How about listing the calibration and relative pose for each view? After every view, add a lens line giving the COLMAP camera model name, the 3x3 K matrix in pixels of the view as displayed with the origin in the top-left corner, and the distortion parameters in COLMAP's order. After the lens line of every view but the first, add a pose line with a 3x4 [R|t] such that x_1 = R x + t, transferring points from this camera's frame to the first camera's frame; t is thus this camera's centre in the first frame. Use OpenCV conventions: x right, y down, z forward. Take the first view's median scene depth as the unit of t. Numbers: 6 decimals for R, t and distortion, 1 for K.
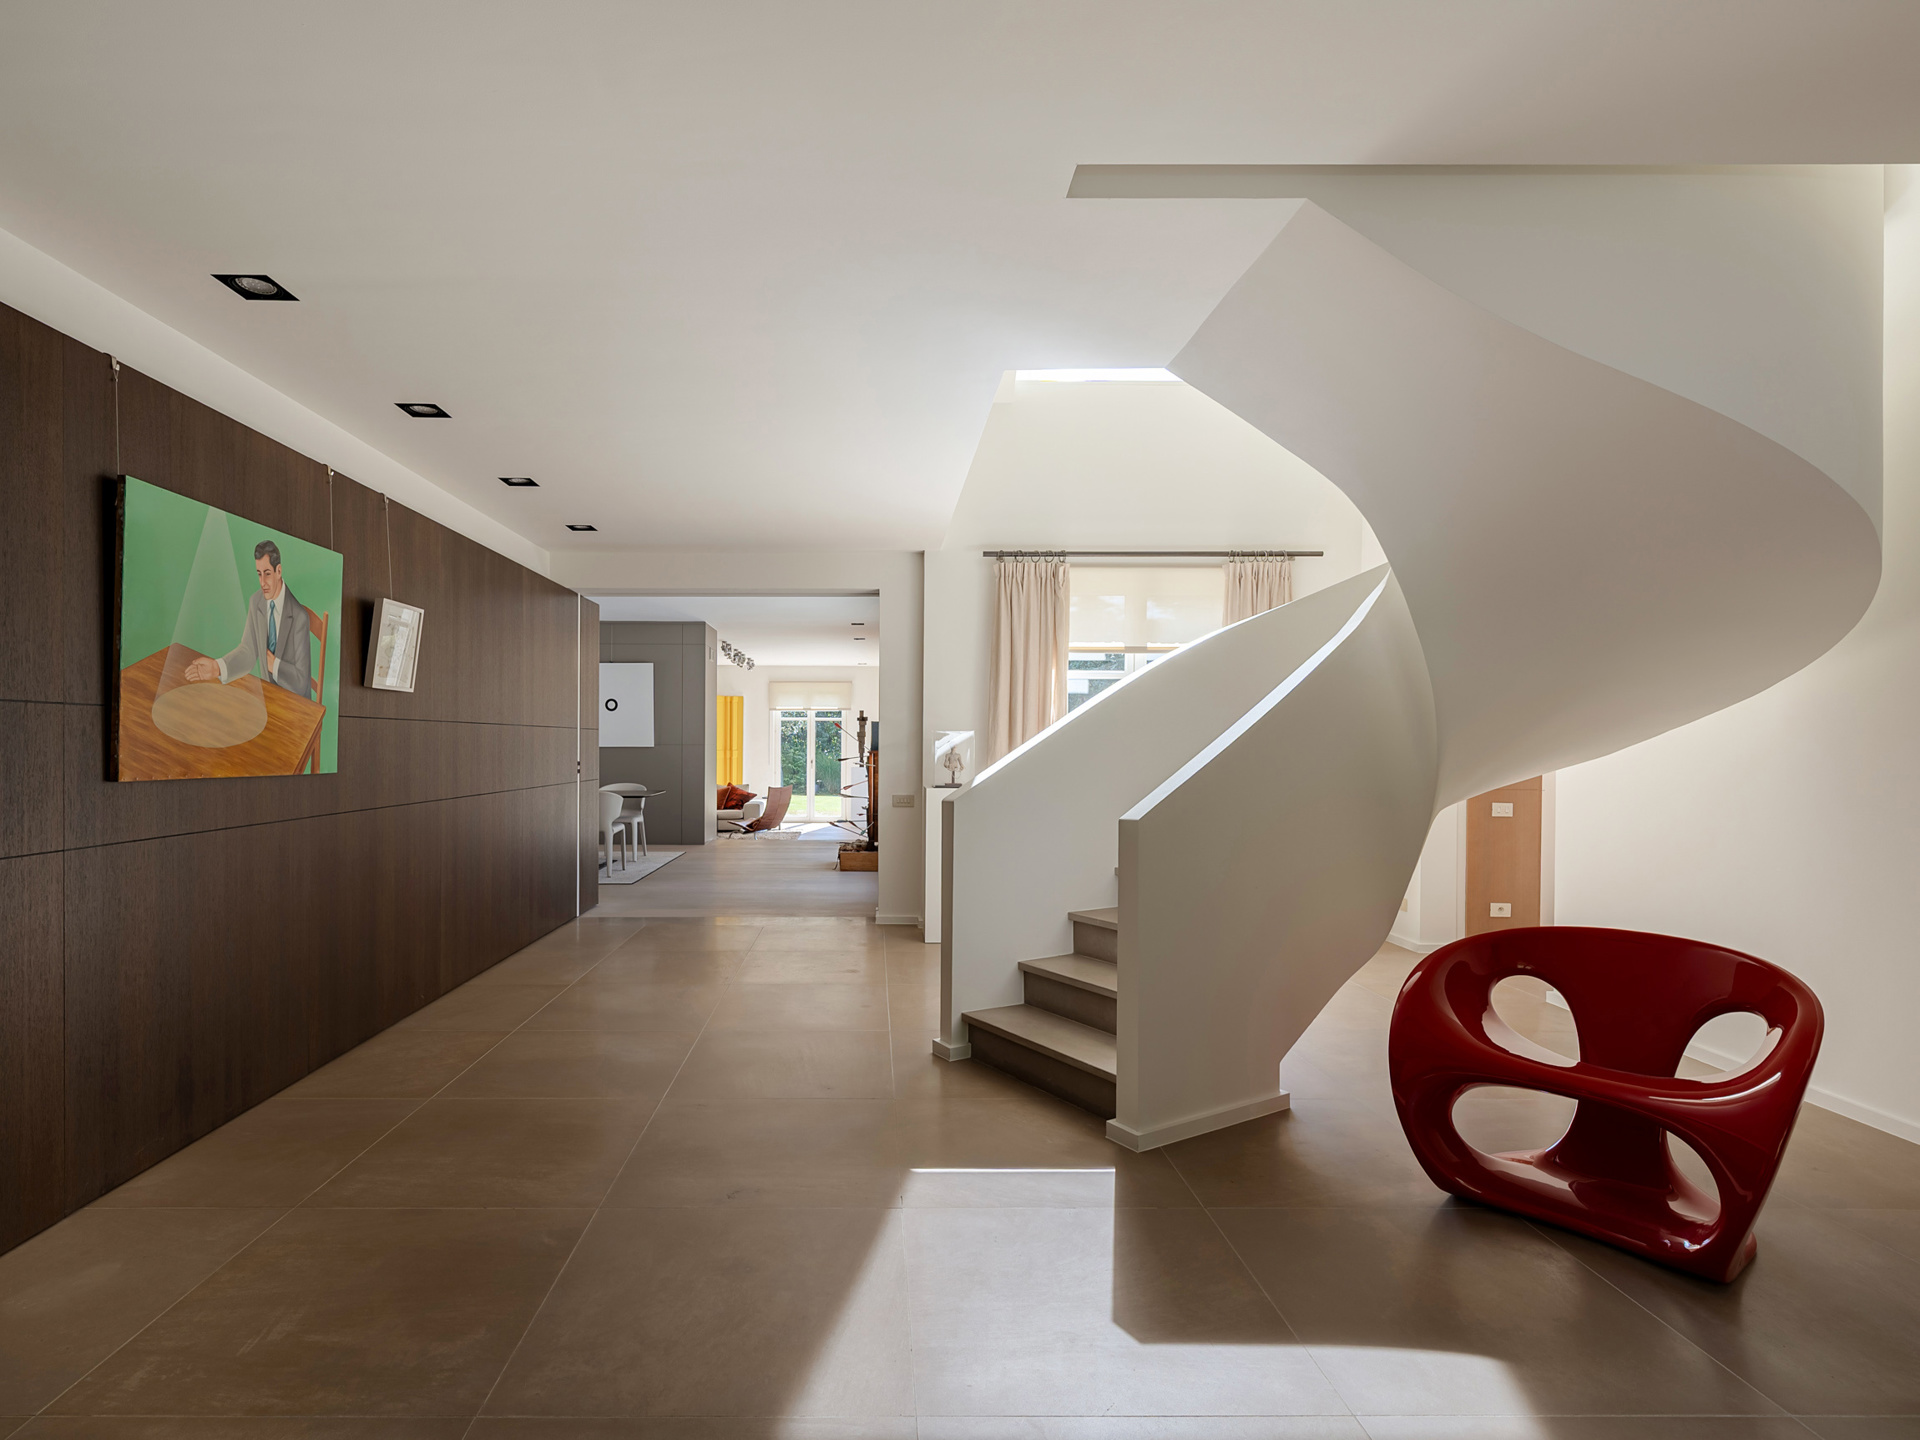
lens RADIAL K [[897.6, 0, 960.0], [0, 897.6, 720.0], [0, 0, 1]] dist [-0.000004, -0.000003]
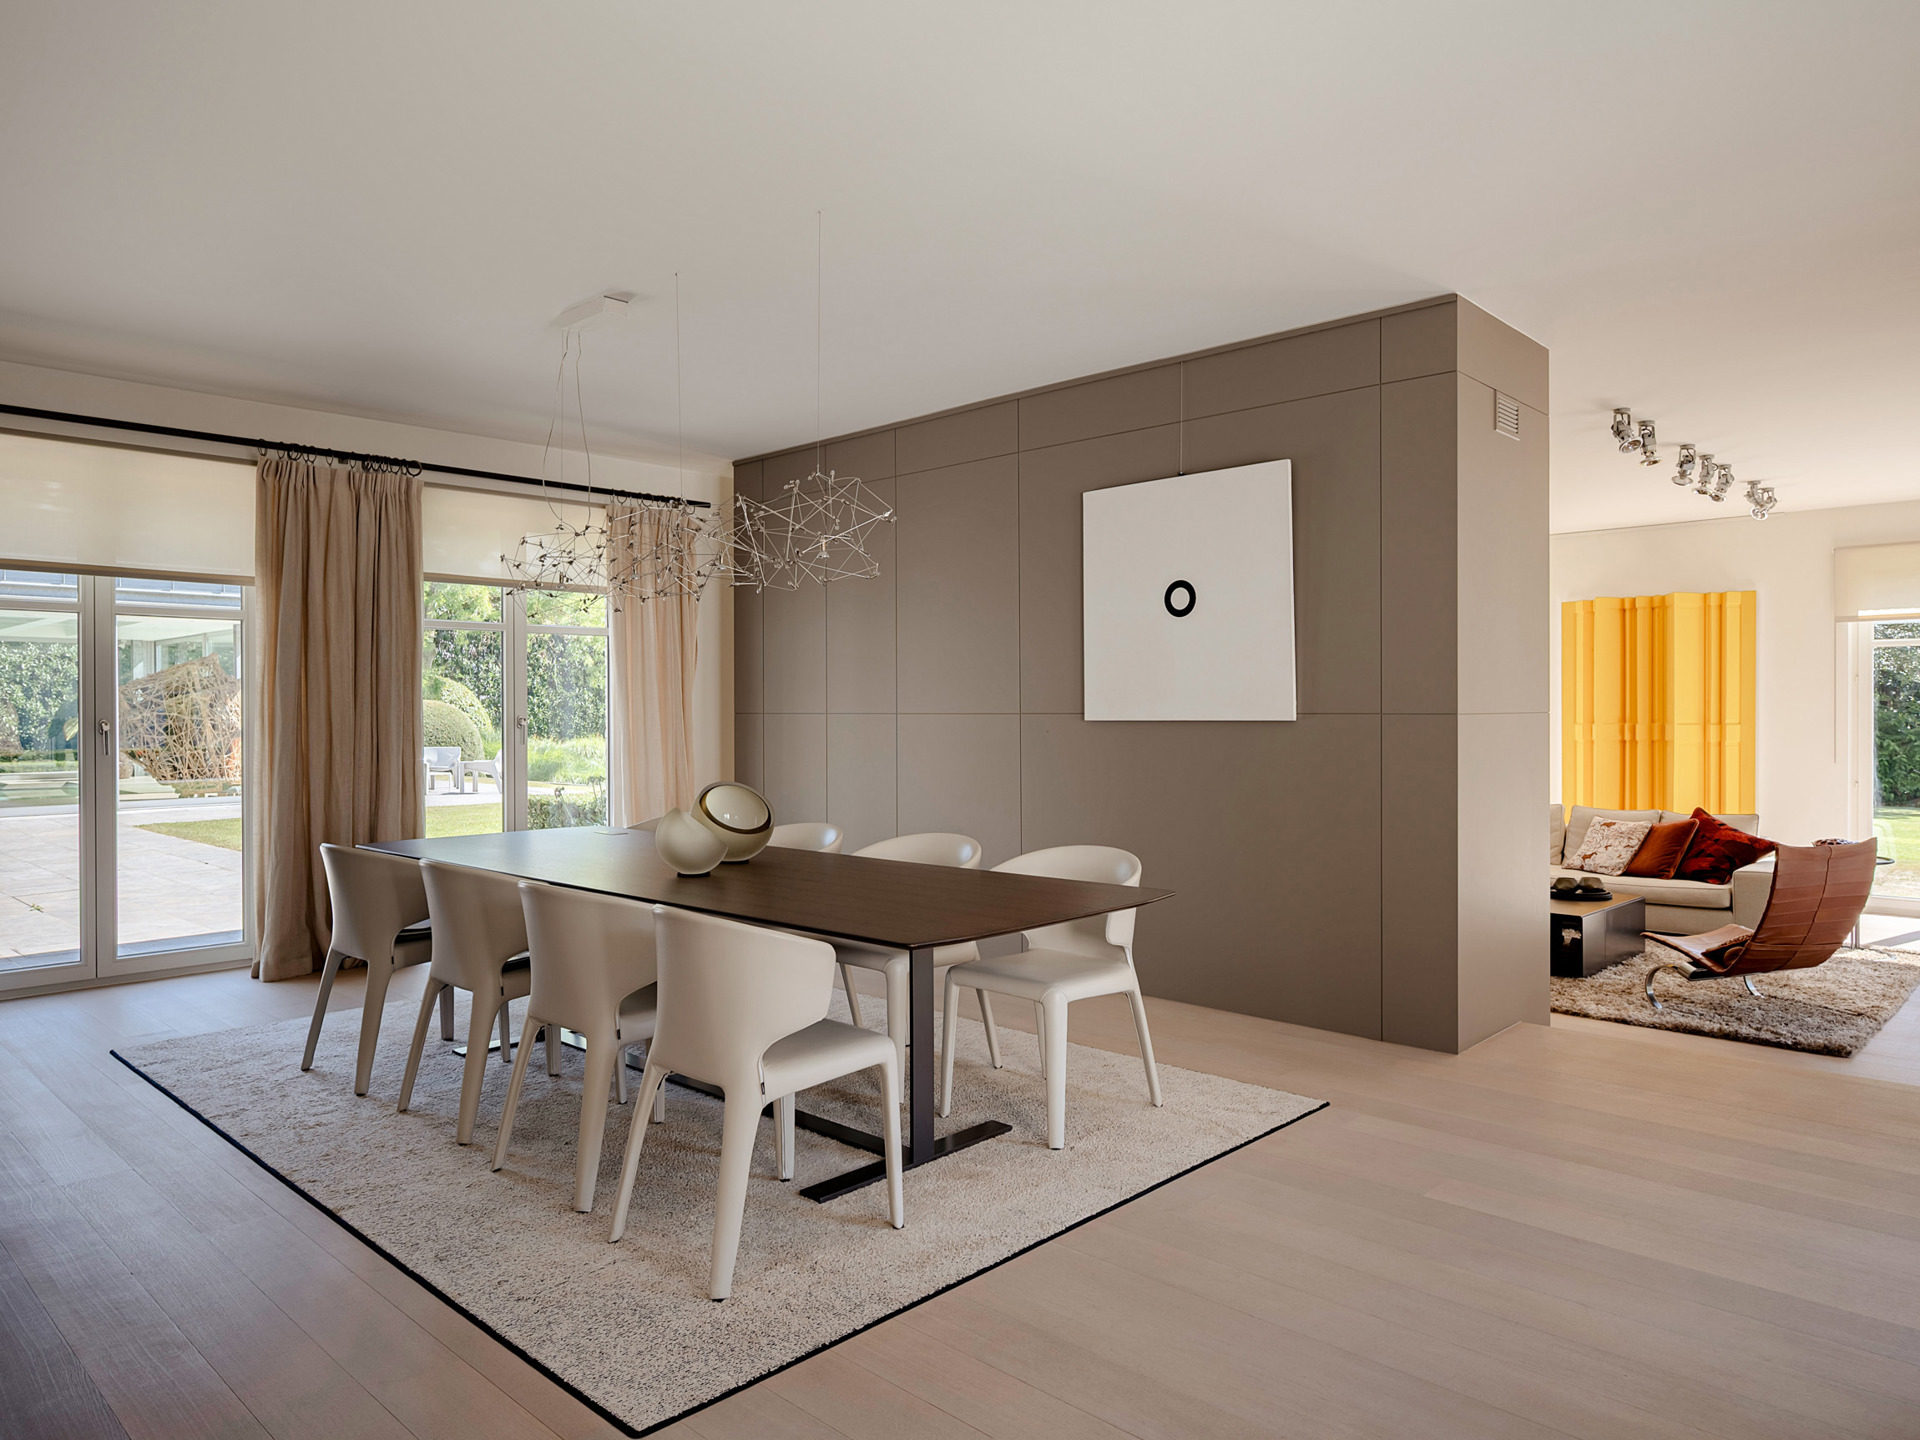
lens RADIAL K [[1242.5, 0, 960.0], [0, 1242.5, 720.0], [0, 0, 1]] dist [0.004750, 0.001953]
pose [[0.648130, 0.003978, -0.761519, -0.054427], [0.024173, 0.999375, 0.025795, 0.010021], [0.761146, -0.035127, 0.647629, 0.417365]]
